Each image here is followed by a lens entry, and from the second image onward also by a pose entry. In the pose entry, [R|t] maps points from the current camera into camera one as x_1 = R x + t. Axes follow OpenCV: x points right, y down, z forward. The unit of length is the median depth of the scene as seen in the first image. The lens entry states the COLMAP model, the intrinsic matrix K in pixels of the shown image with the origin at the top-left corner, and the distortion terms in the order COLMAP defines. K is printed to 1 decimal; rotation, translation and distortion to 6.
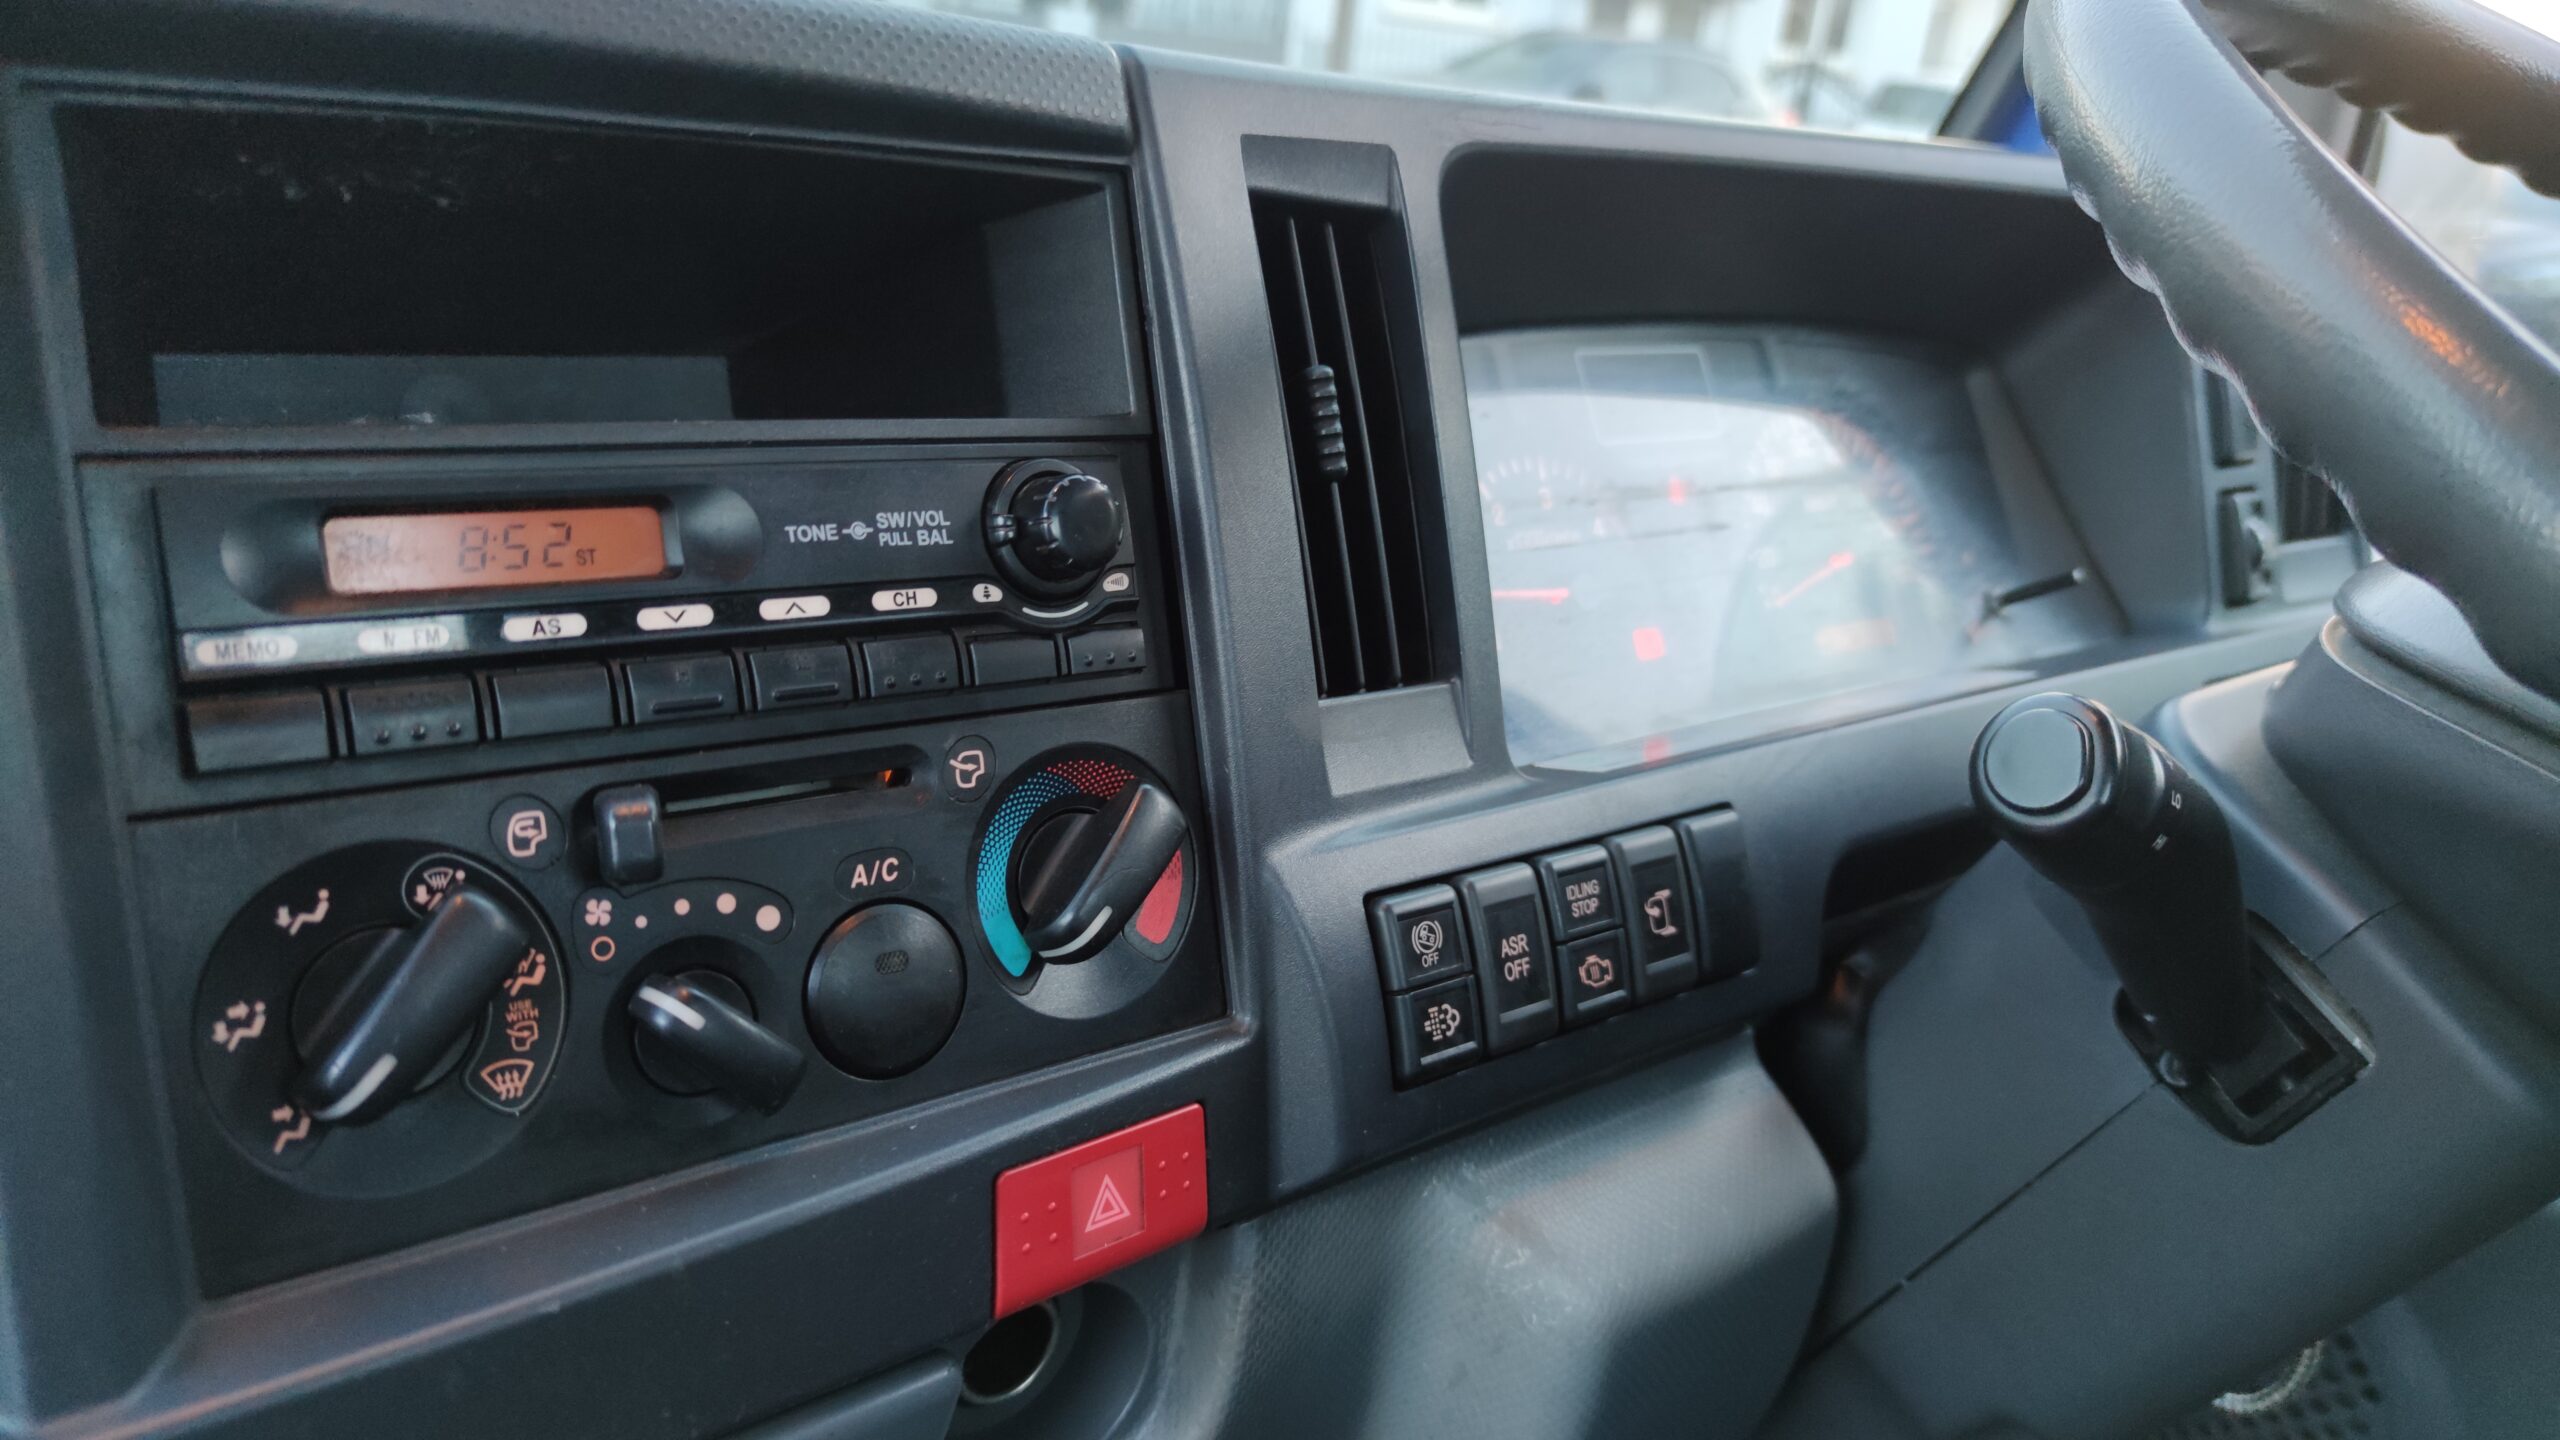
lens RADIAL K [[1805.8, 0, 1276.2], [0, 1805.8, 736.0], [0, 0, 1]] dist [0.069493, -0.073420]
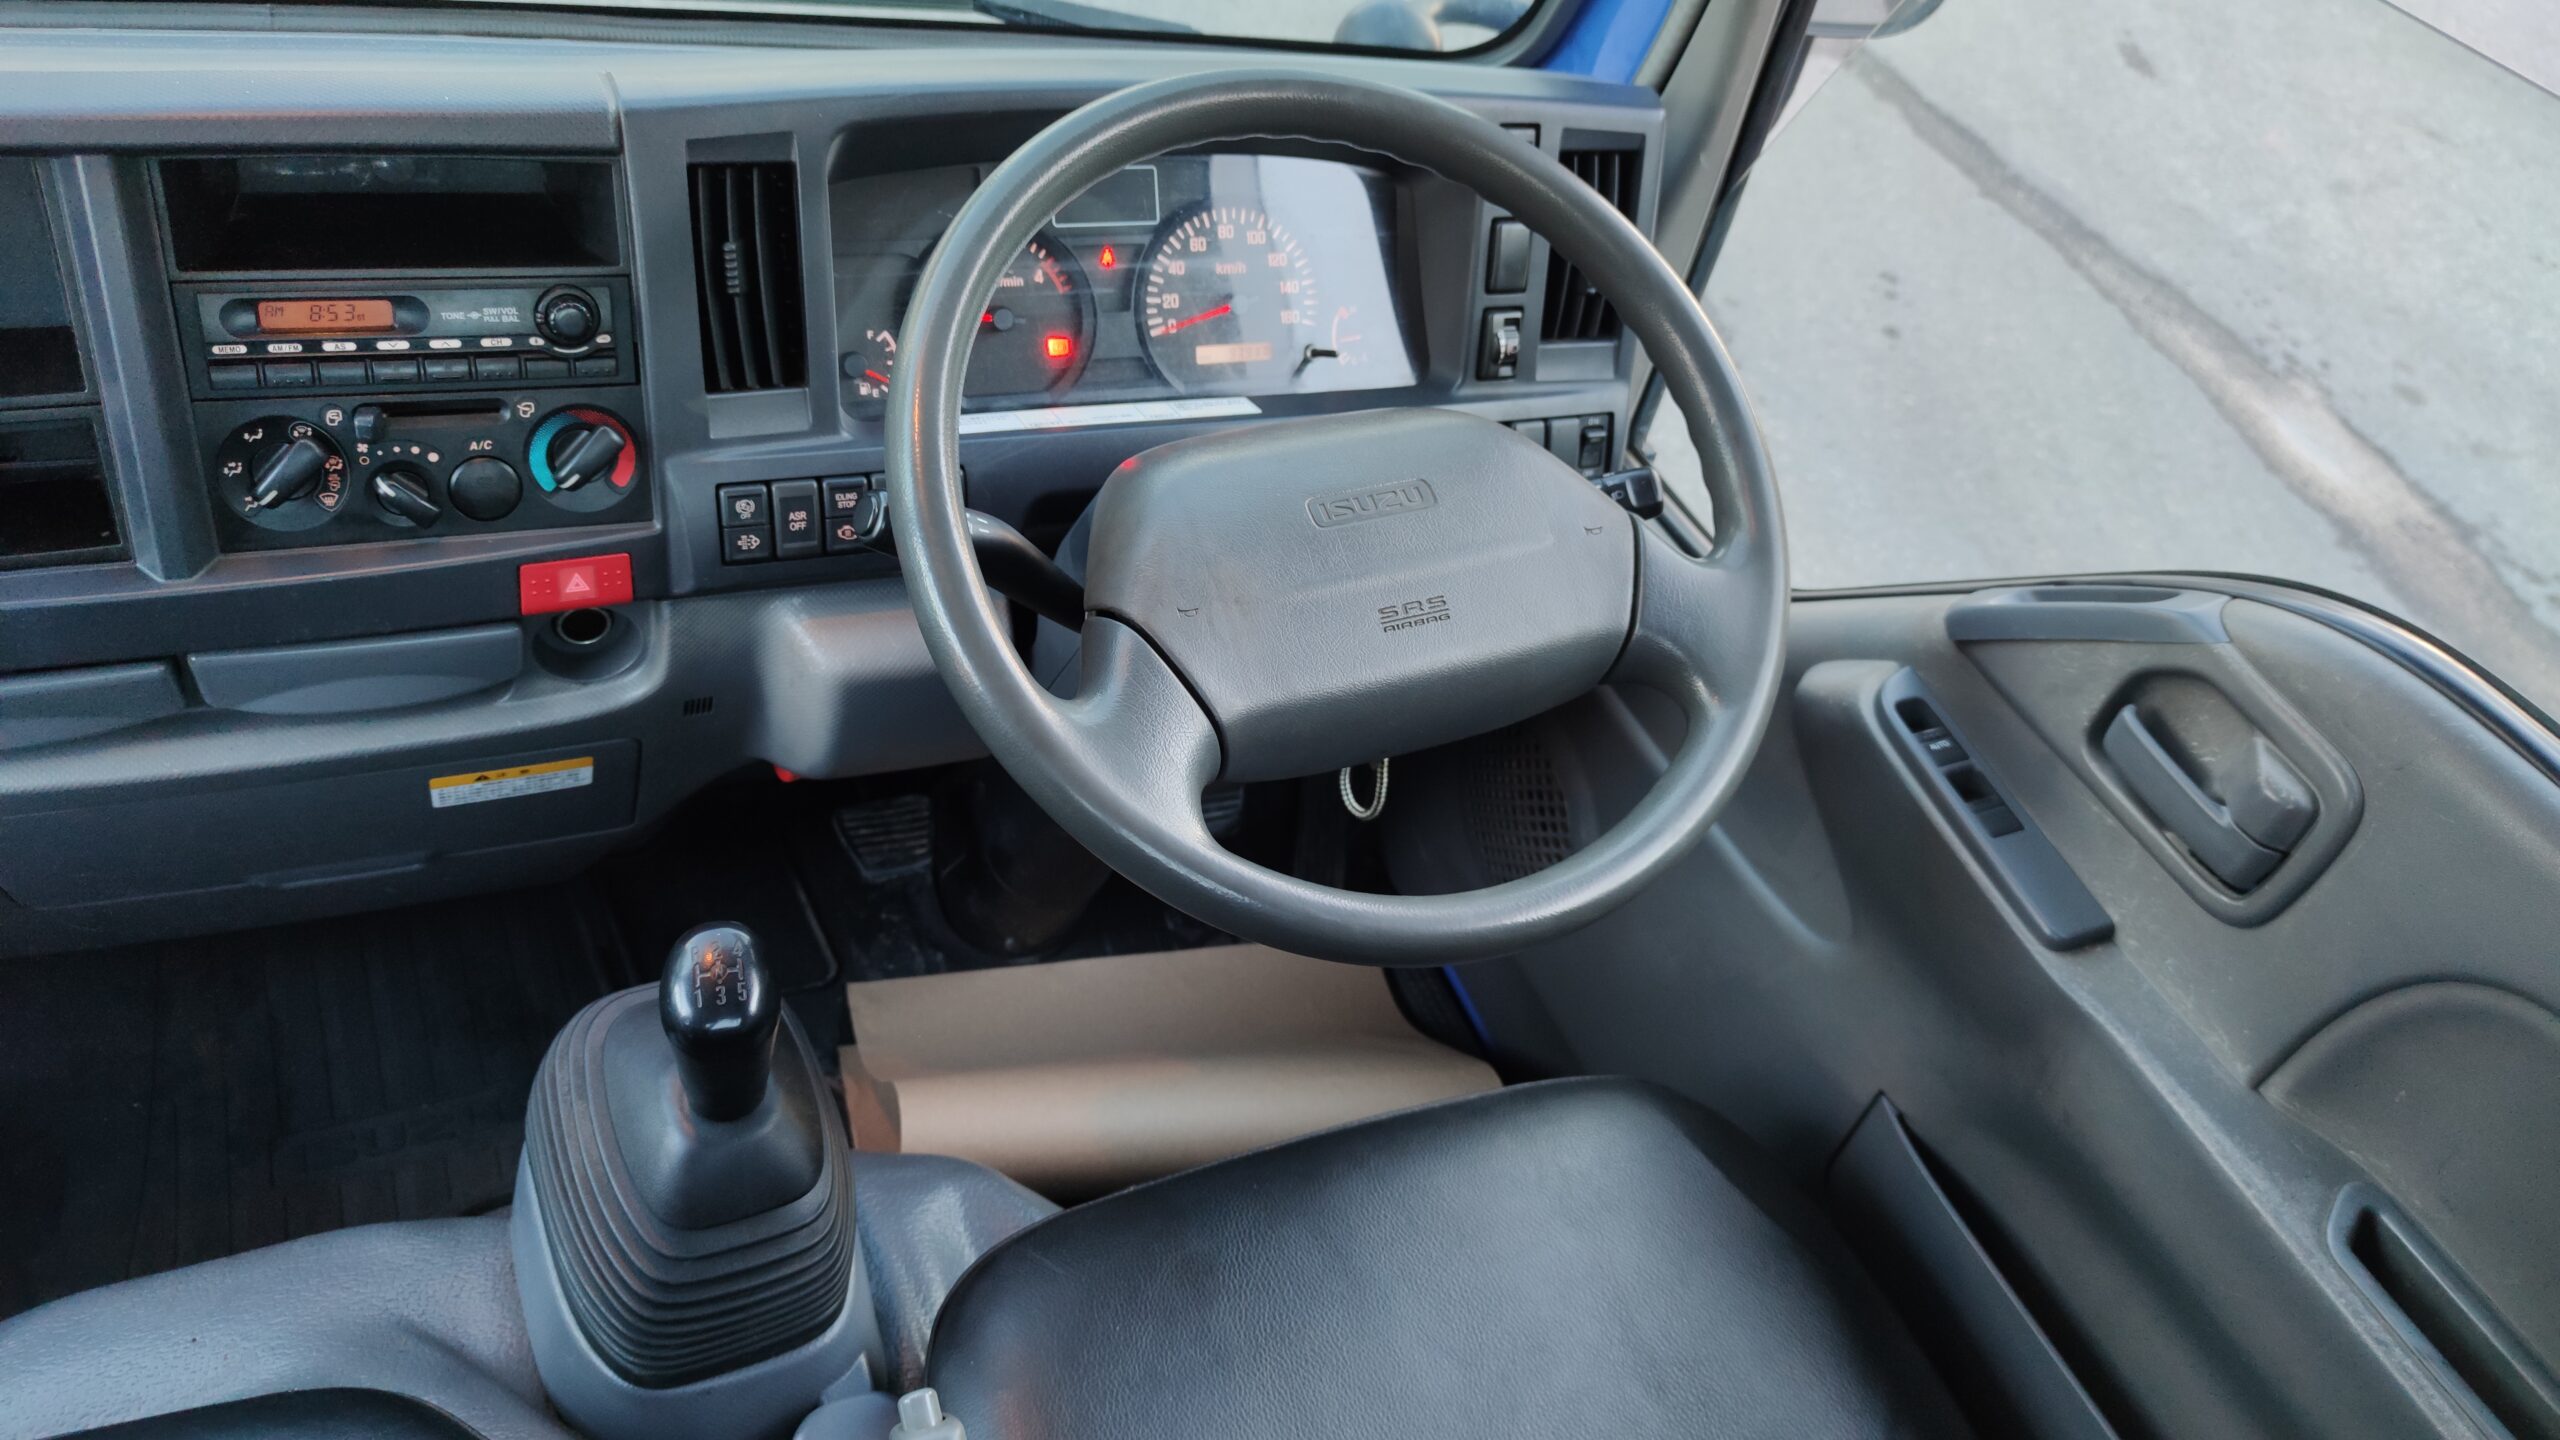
lens RADIAL K [[1749.1, 0, 1274.5], [0, 1749.1, 687.0], [0, 0, 1]] dist [-0.045892, 0.112558]
pose [[0.956177, 0.254329, -0.145059, 1.260333], [-0.185739, 0.909885, 0.370959, -0.714866], [0.226332, -0.327759, 0.917250, -1.094848]]
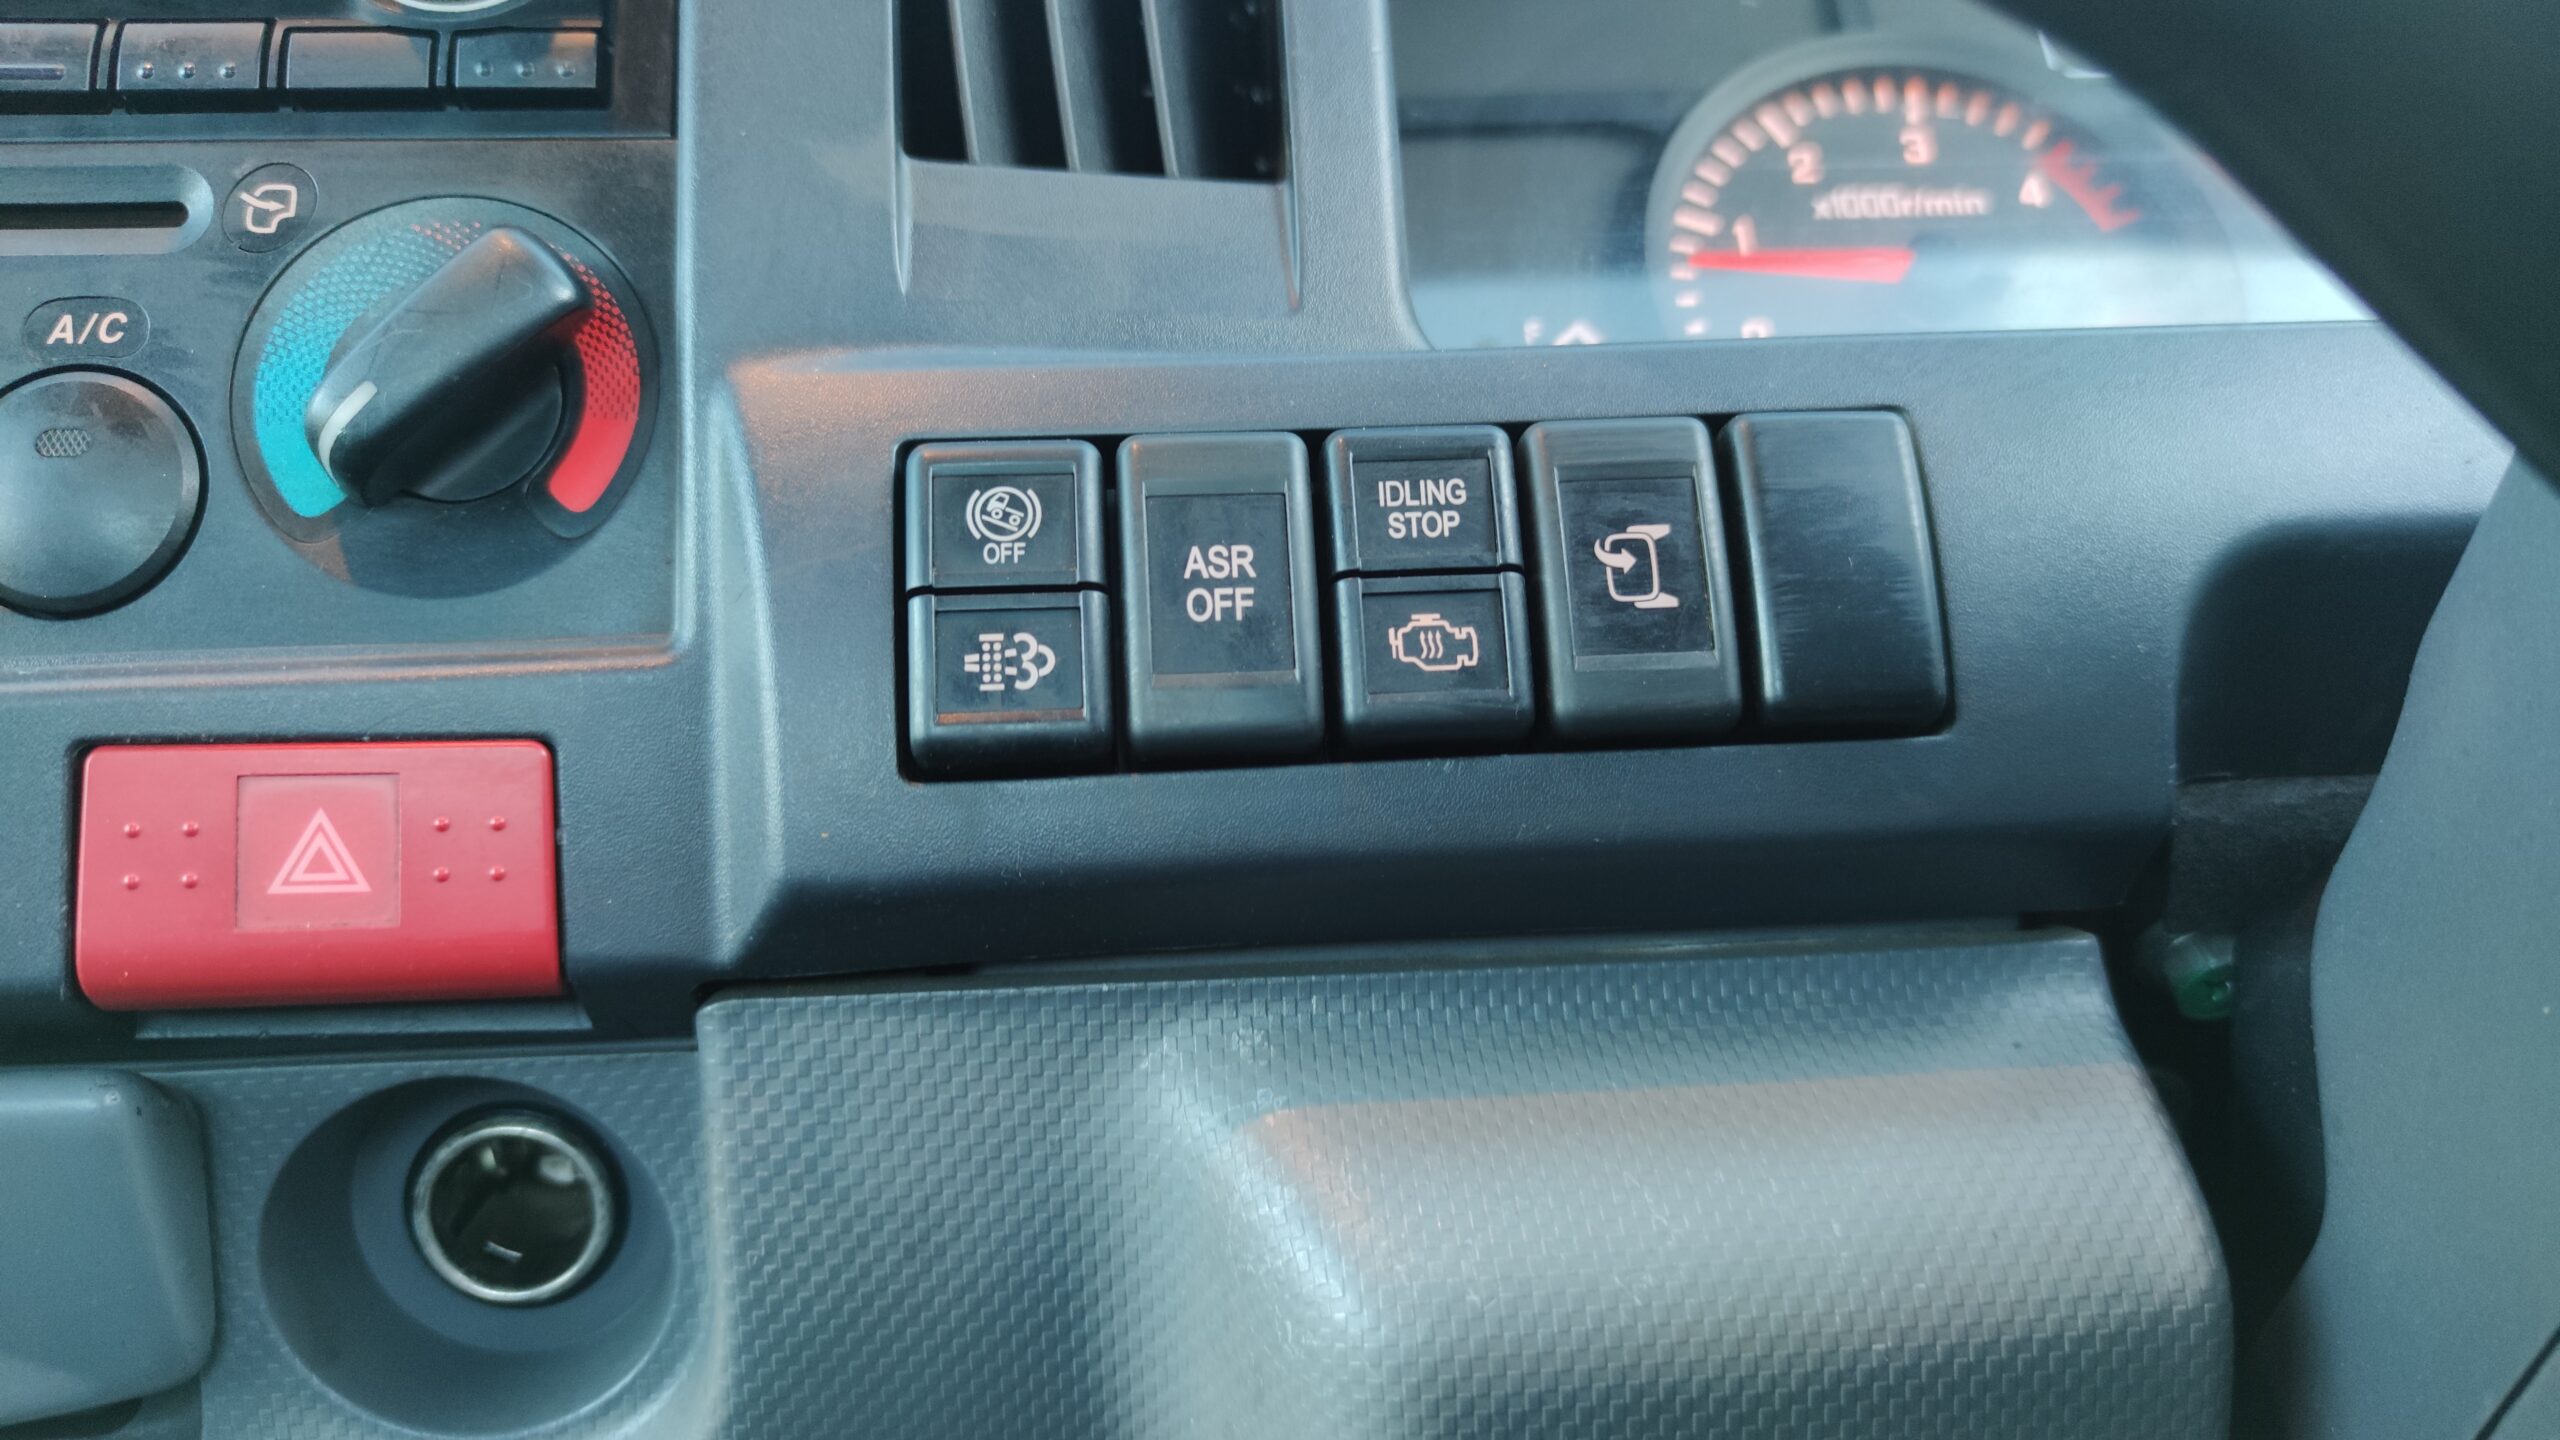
lens RADIAL K [[1805.8, 0, 1276.2], [0, 1805.8, 736.0], [0, 0, 1]] dist [0.069493, -0.073420]
pose [[0.811639, -0.035905, -0.583054, 0.534537], [-0.079165, 0.982141, -0.170682, 0.301353], [0.578770, 0.184690, 0.794302, 0.702469]]
